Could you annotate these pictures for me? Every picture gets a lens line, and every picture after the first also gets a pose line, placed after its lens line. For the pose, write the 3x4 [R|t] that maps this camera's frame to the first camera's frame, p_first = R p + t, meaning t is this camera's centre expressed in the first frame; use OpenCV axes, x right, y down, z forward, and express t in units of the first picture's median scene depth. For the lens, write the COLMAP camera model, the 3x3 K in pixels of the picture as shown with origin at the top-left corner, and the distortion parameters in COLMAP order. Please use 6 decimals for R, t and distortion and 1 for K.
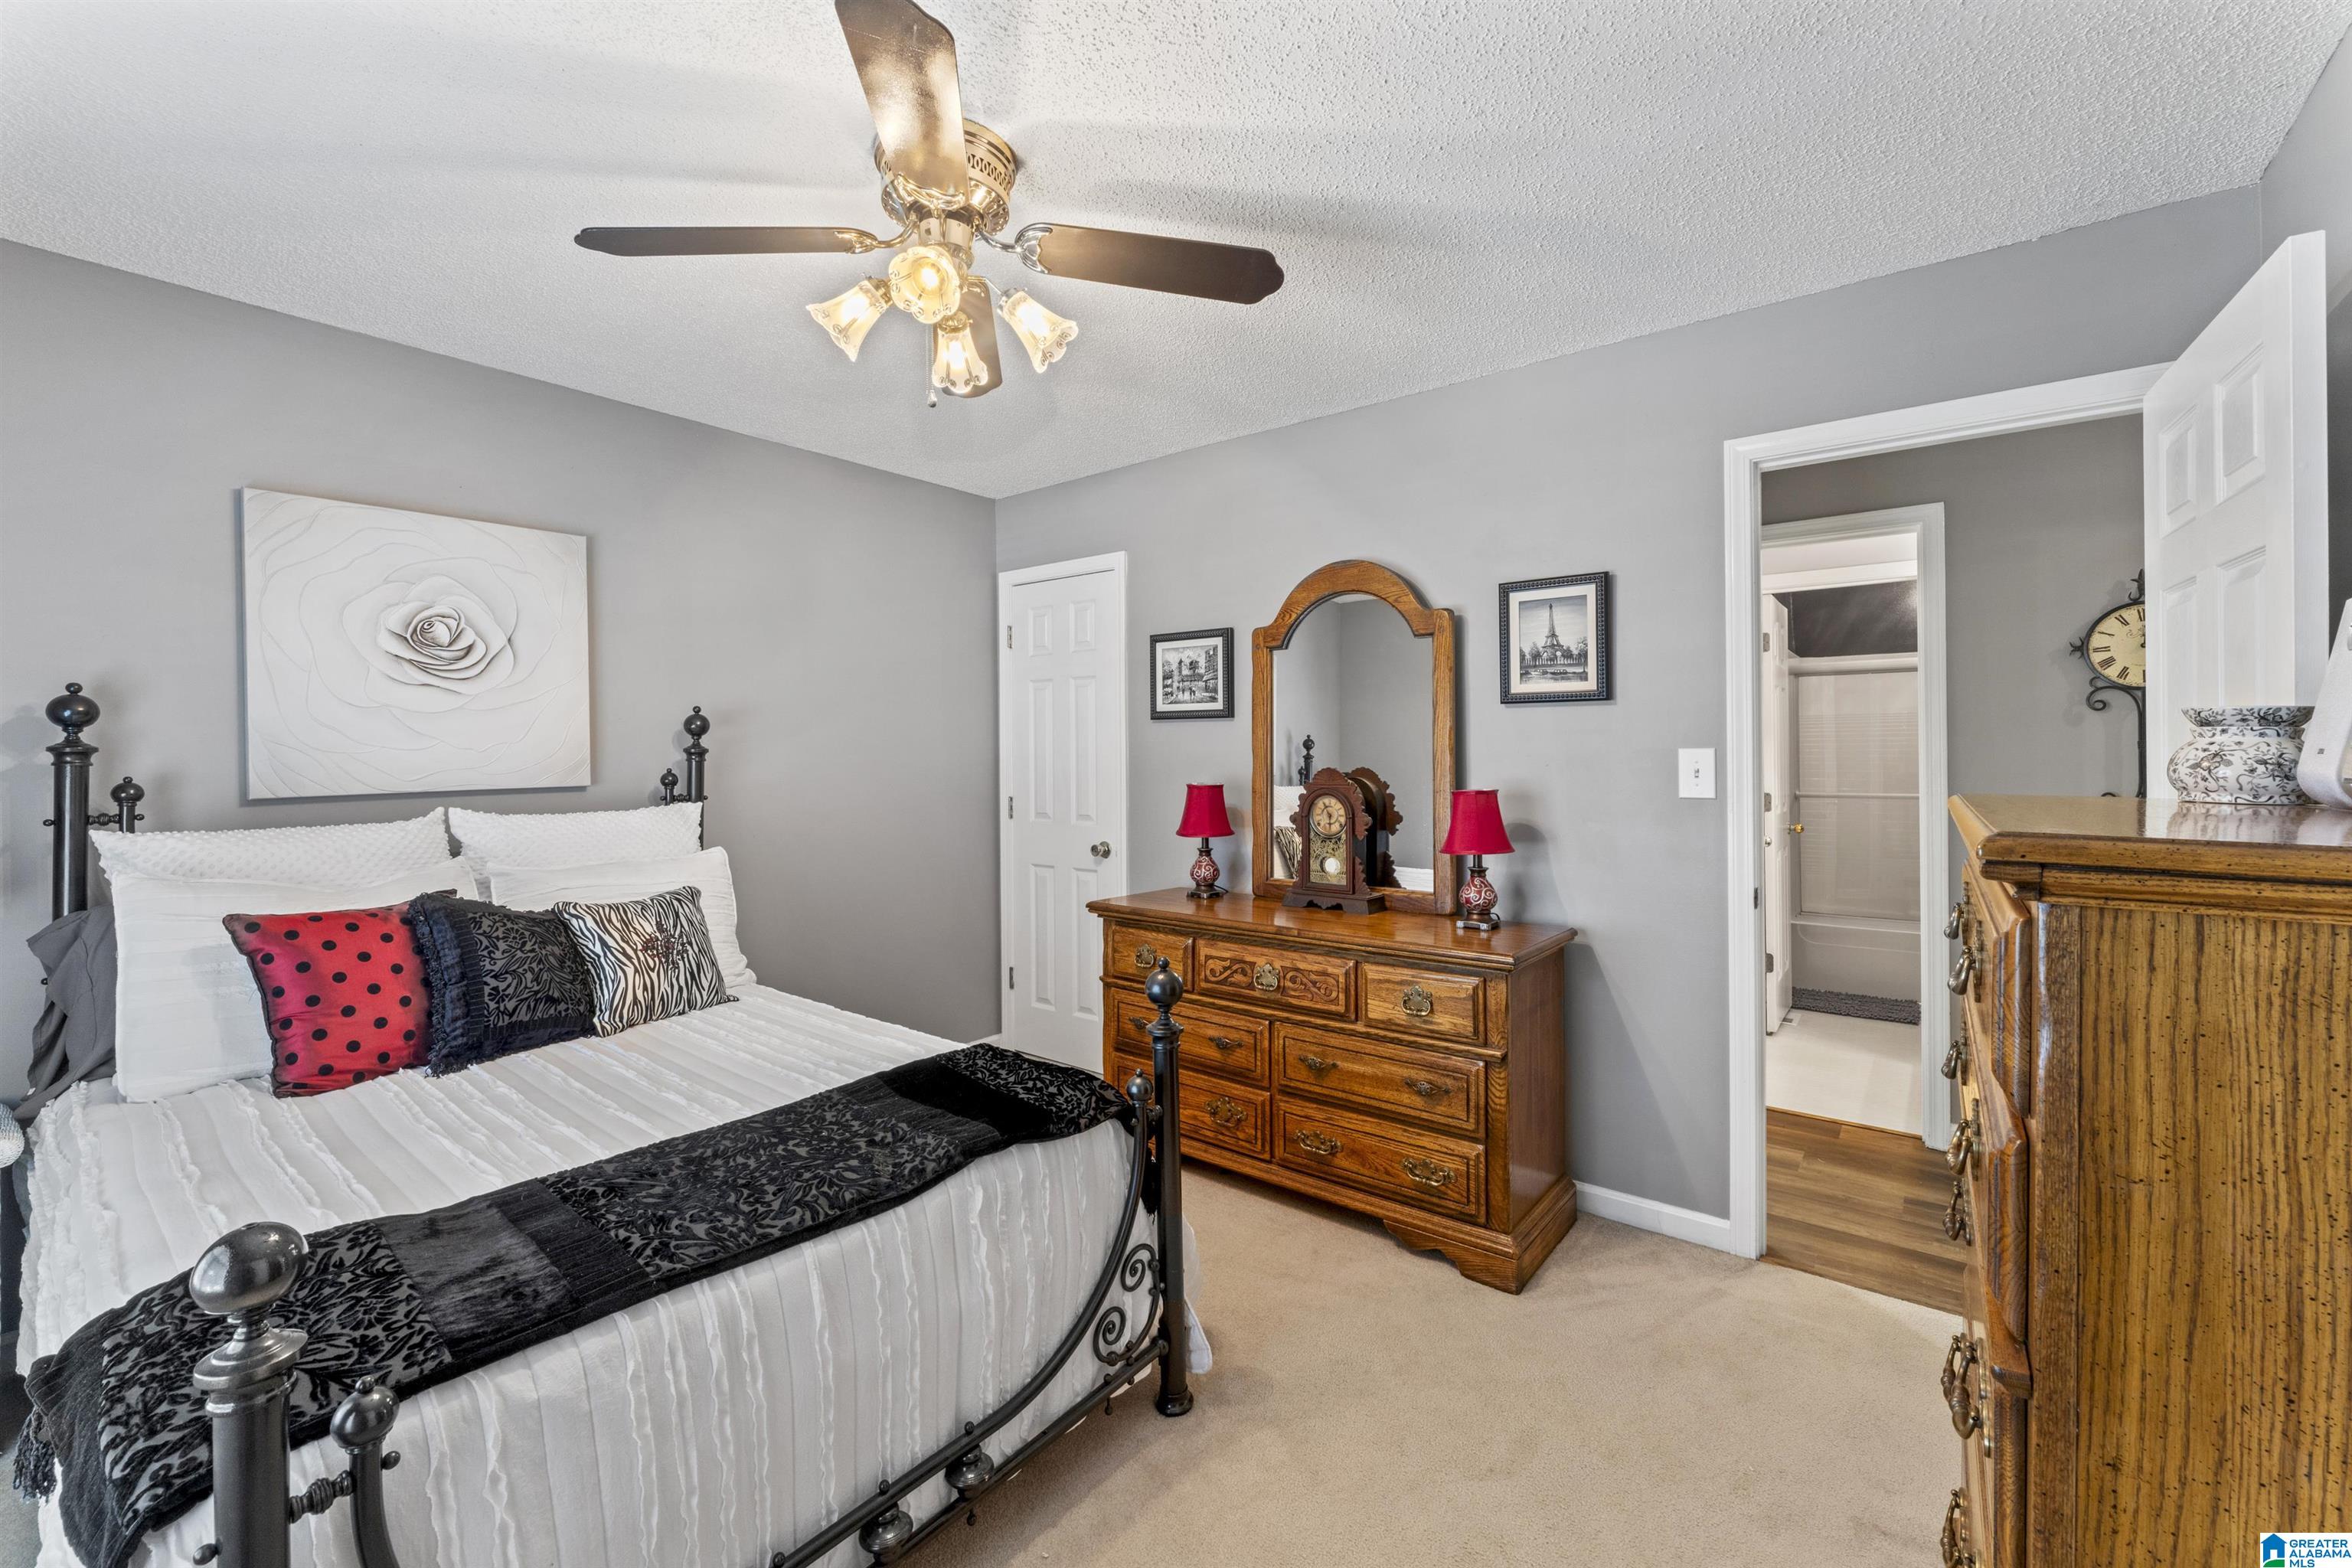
lens RADIAL K [[965.8, 0, 1176.5], [0, 965.8, 754.3], [0, 0, 1]] dist [-0.001063, -0.000022]
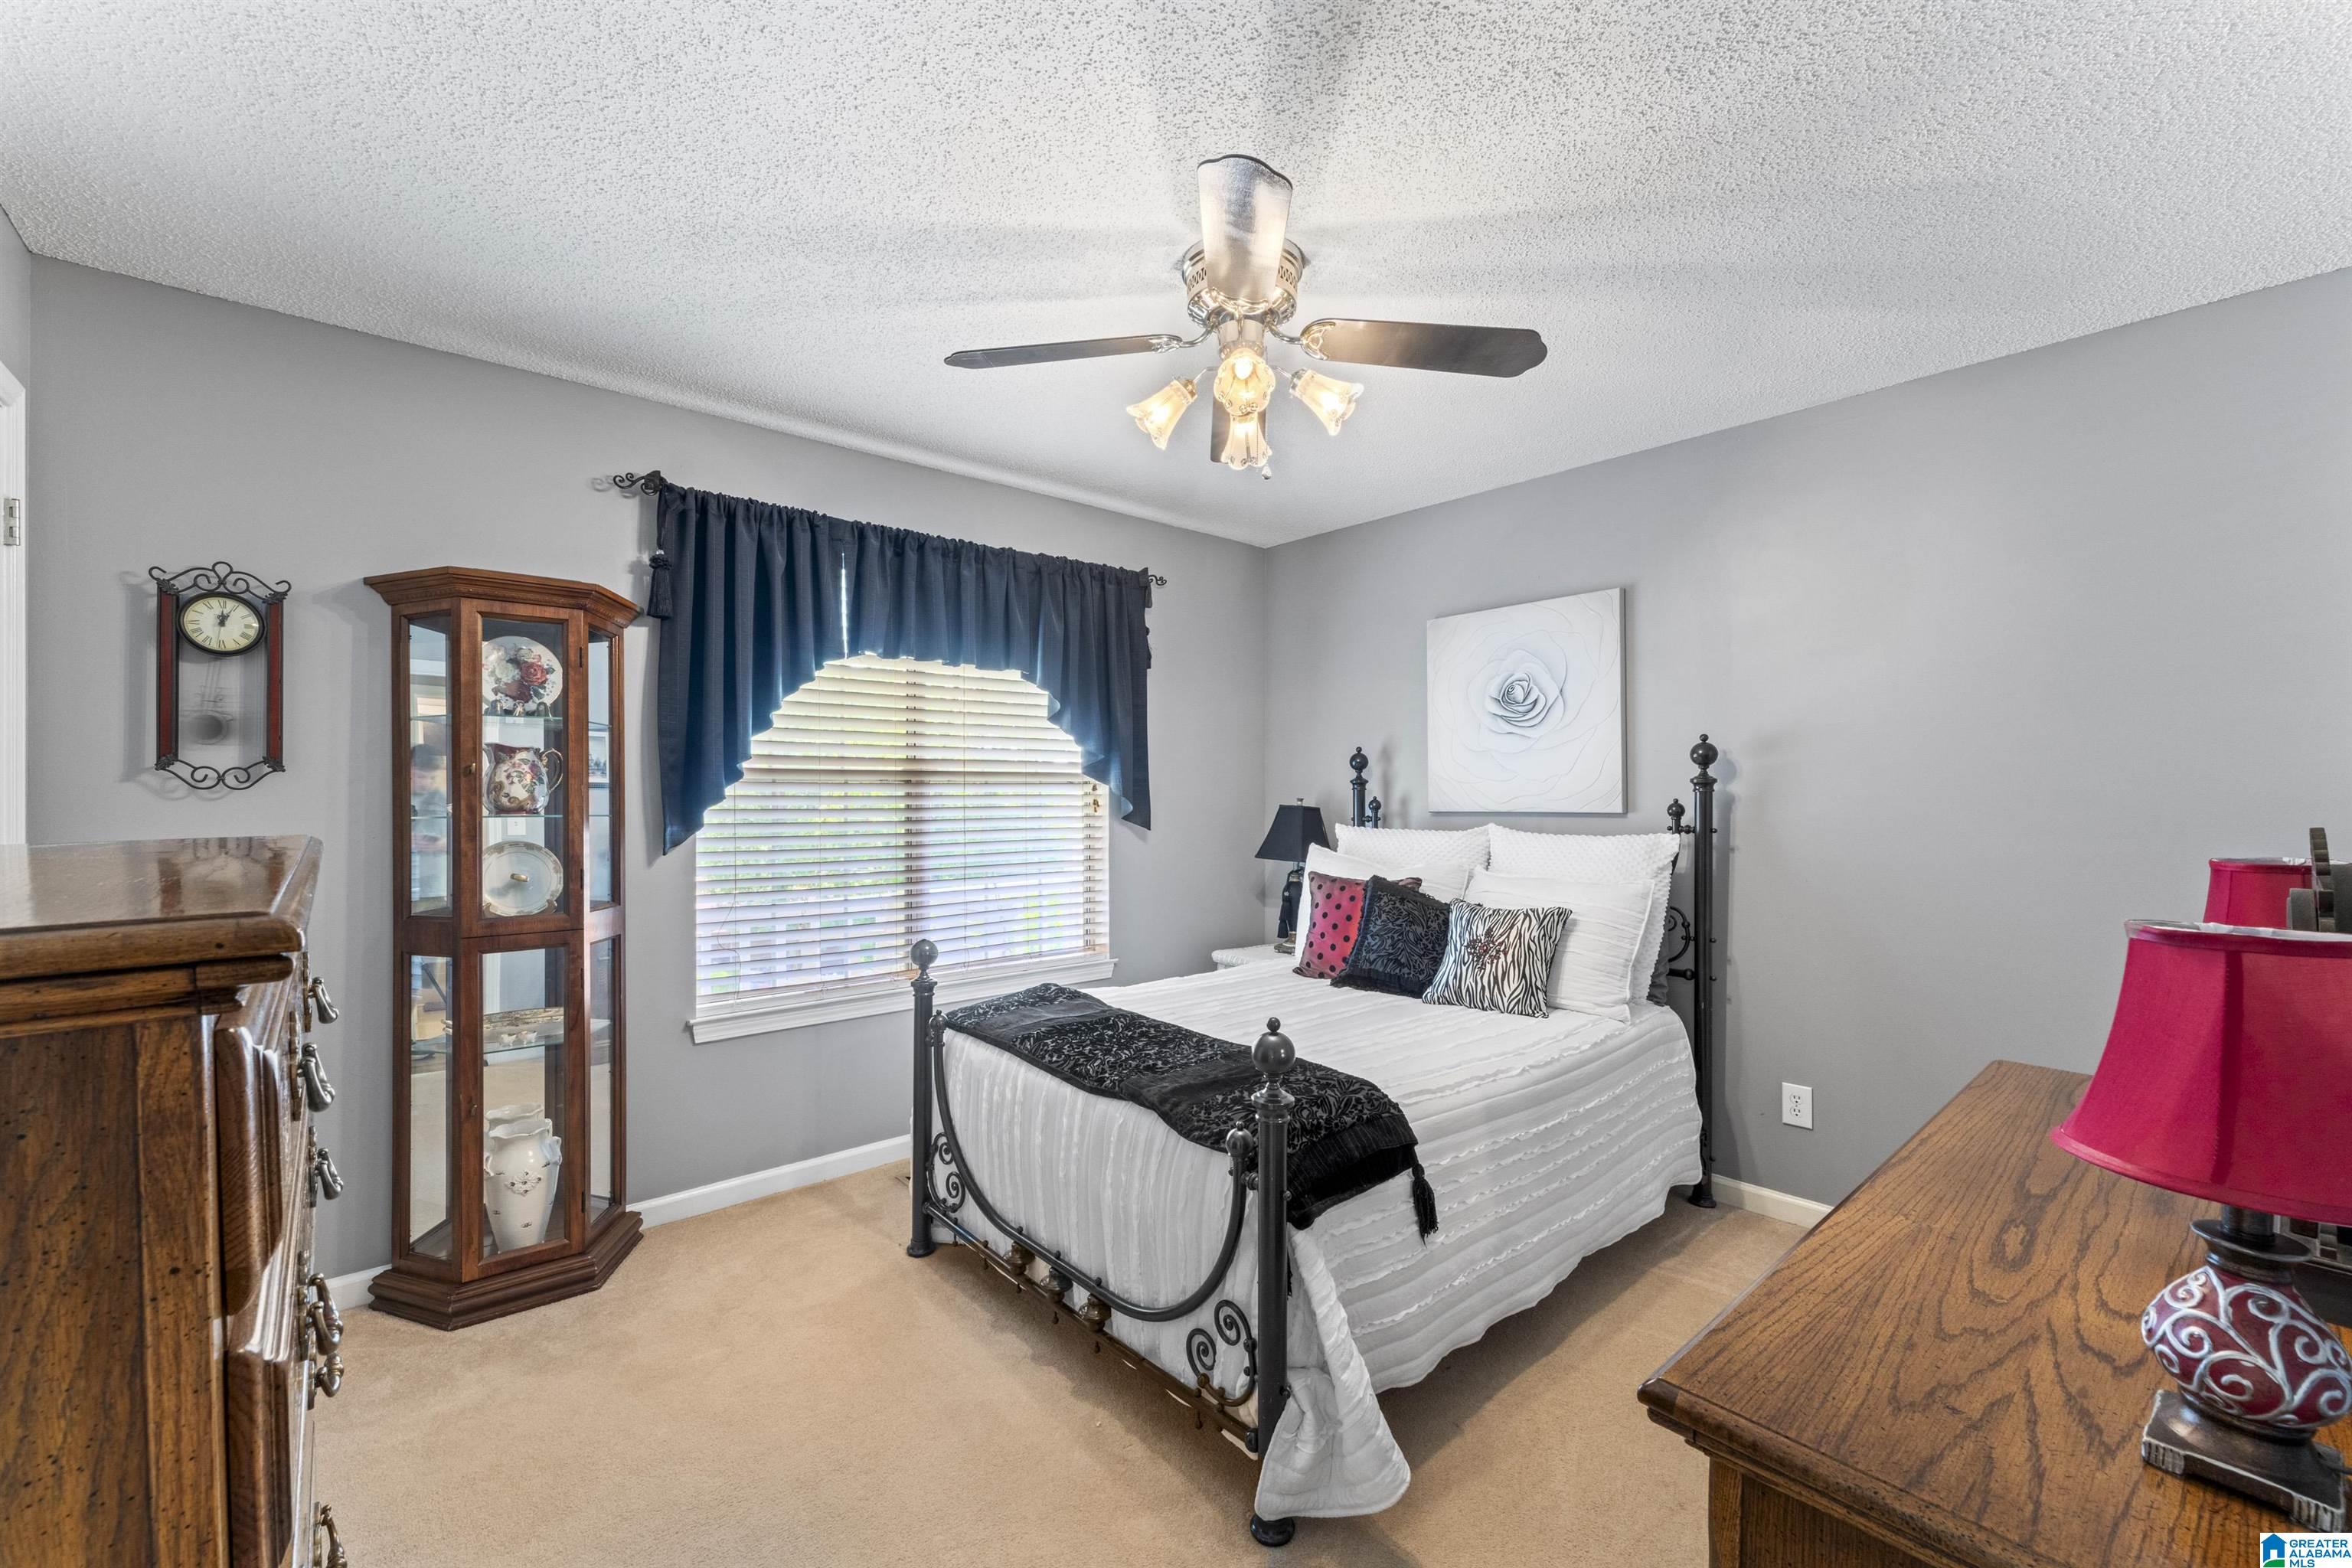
lens RADIAL K [[952.2, 0, 1179.0], [0, 952.2, 802.7], [0, 0, 1]] dist [-0.003111, 0.000064]
pose [[-0.179333, 0.019229, -0.983600, 0.756672], [-0.001211, 0.999804, 0.019767, -0.000160], [0.983788, 0.004737, -0.179275, 0.958083]]
